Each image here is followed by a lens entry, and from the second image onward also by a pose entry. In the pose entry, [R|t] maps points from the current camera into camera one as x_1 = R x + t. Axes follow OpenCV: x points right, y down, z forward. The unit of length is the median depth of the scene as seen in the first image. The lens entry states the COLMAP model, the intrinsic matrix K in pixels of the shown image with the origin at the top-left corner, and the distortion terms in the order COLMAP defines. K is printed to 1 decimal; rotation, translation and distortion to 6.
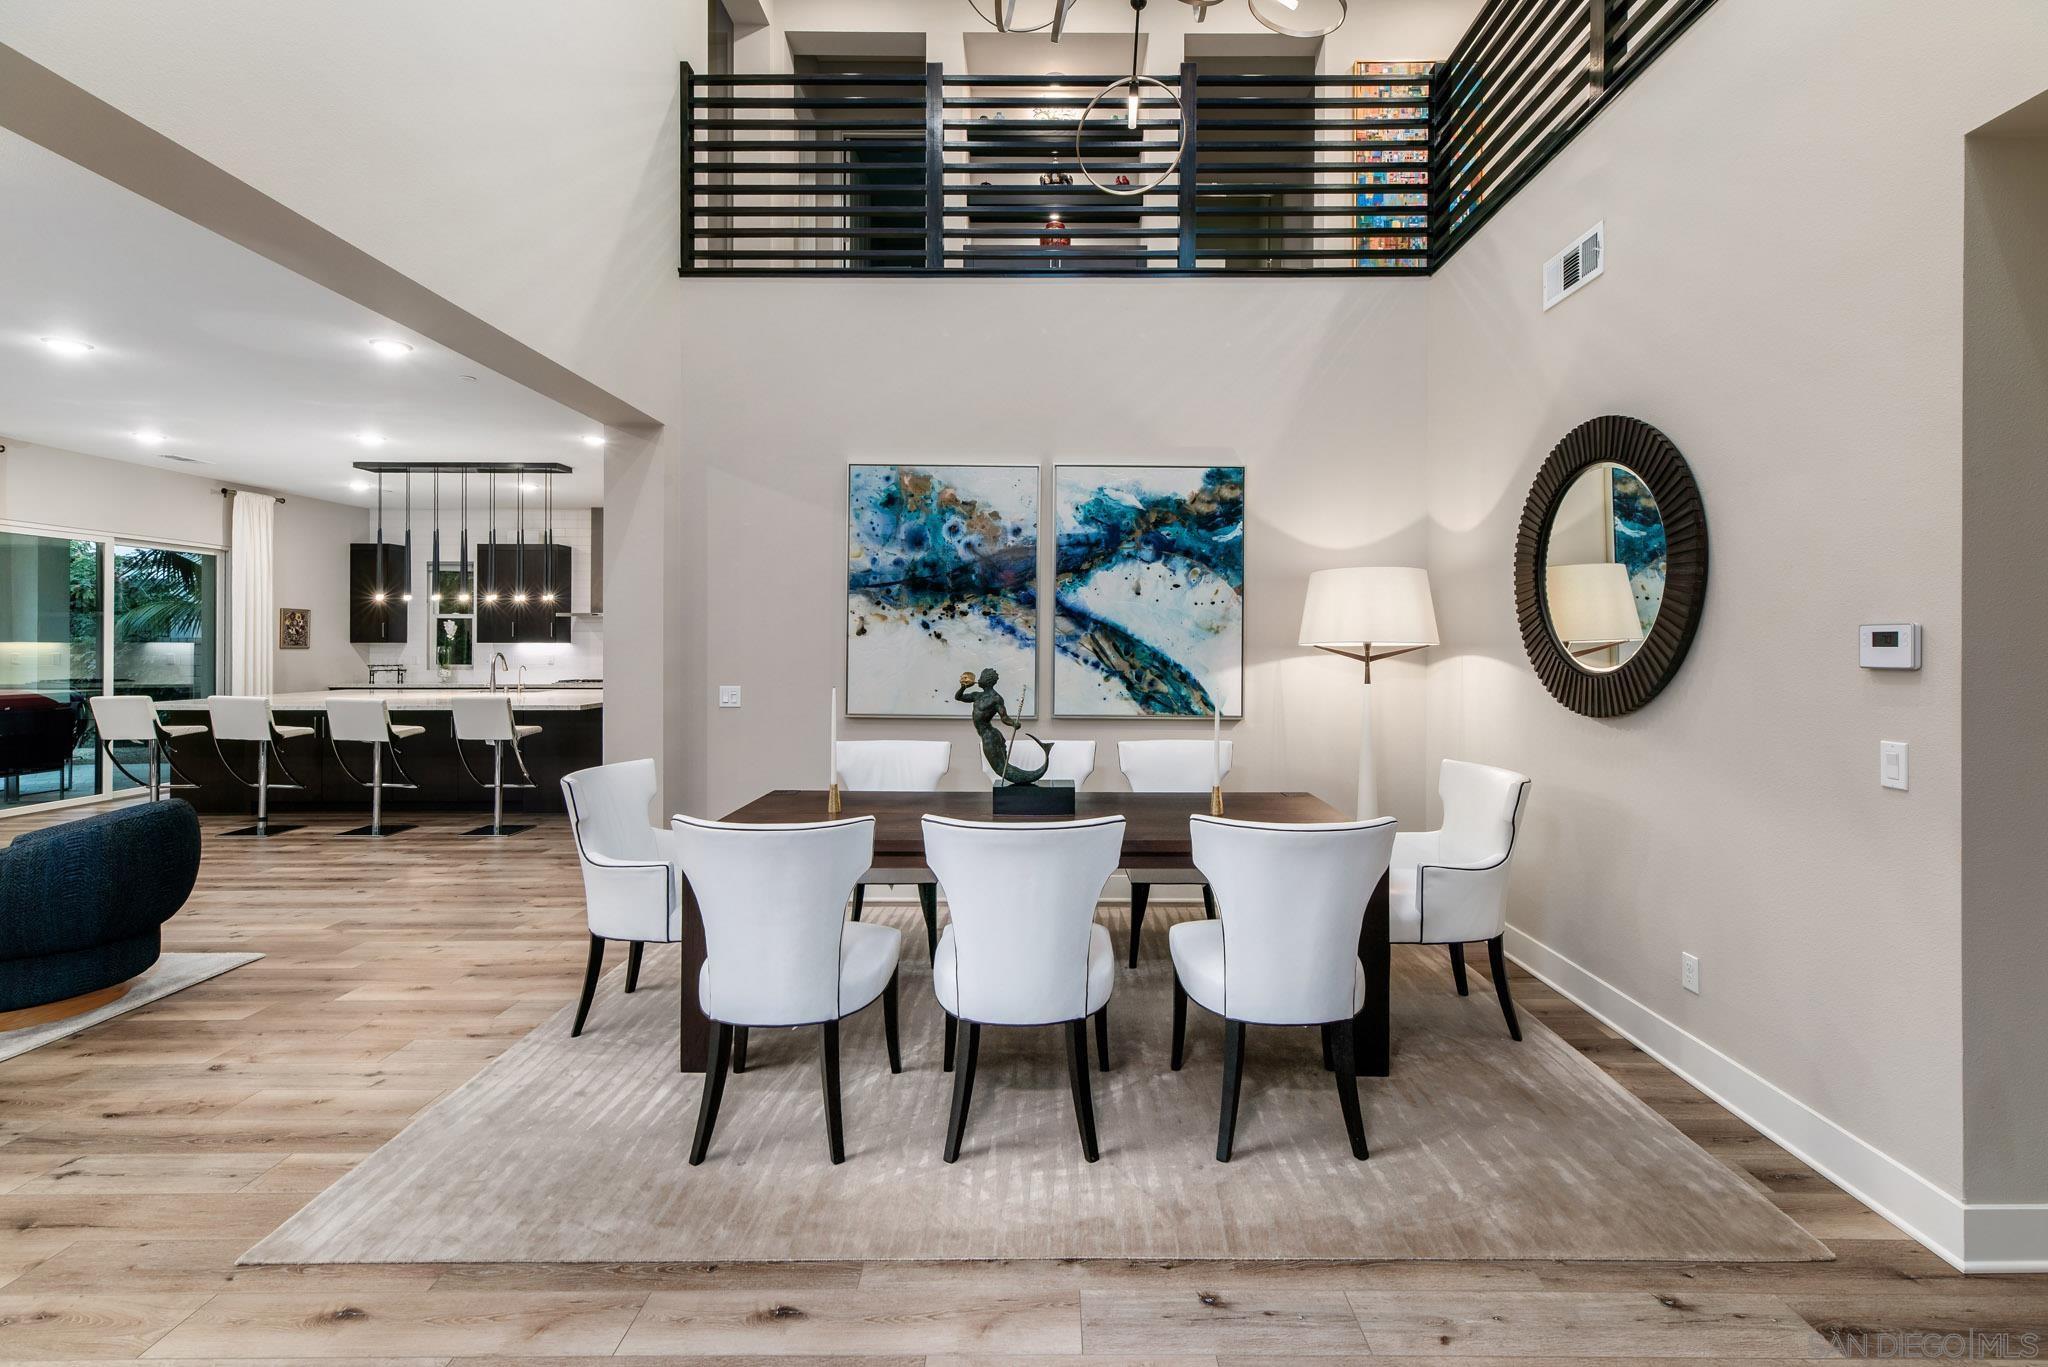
lens RADIAL K [[917.9, 0, 1045.9], [0, 917.9, 641.4], [0, 0, 1]] dist [0.008601, -0.000829]
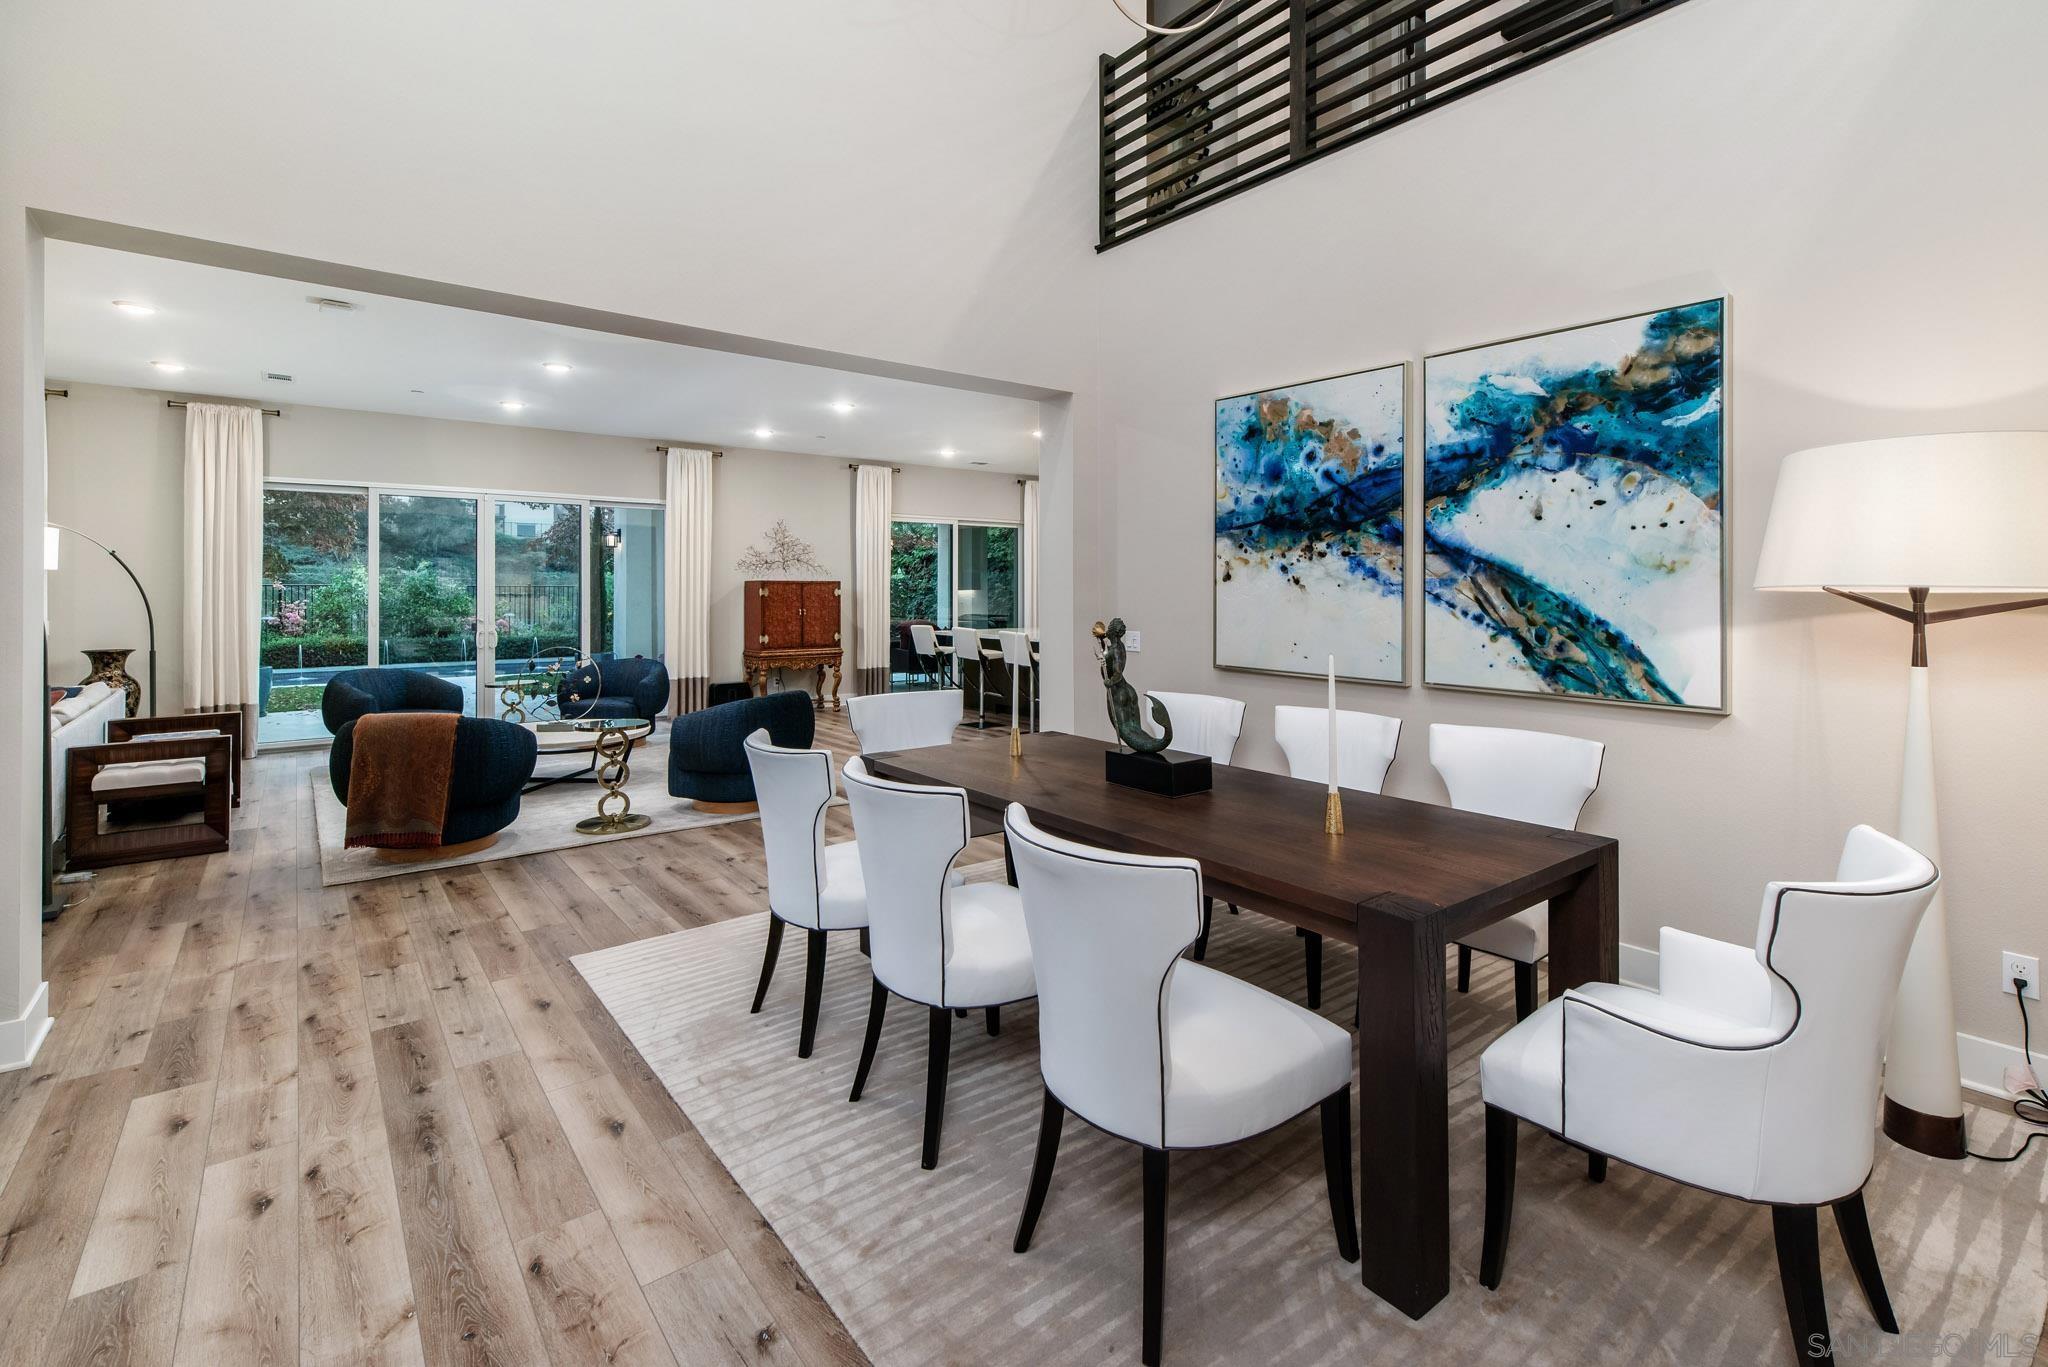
lens RADIAL K [[917.9, 0, 1023.5], [0, 917.9, 595.8], [0, 0, 1]] dist [0.008601, -0.000829]
pose [[0.621809, 0.002642, -0.783164, 0.403436], [0.005242, 0.999958, 0.007536, -0.000154], [0.783151, -0.008791, 0.621769, 0.256937]]
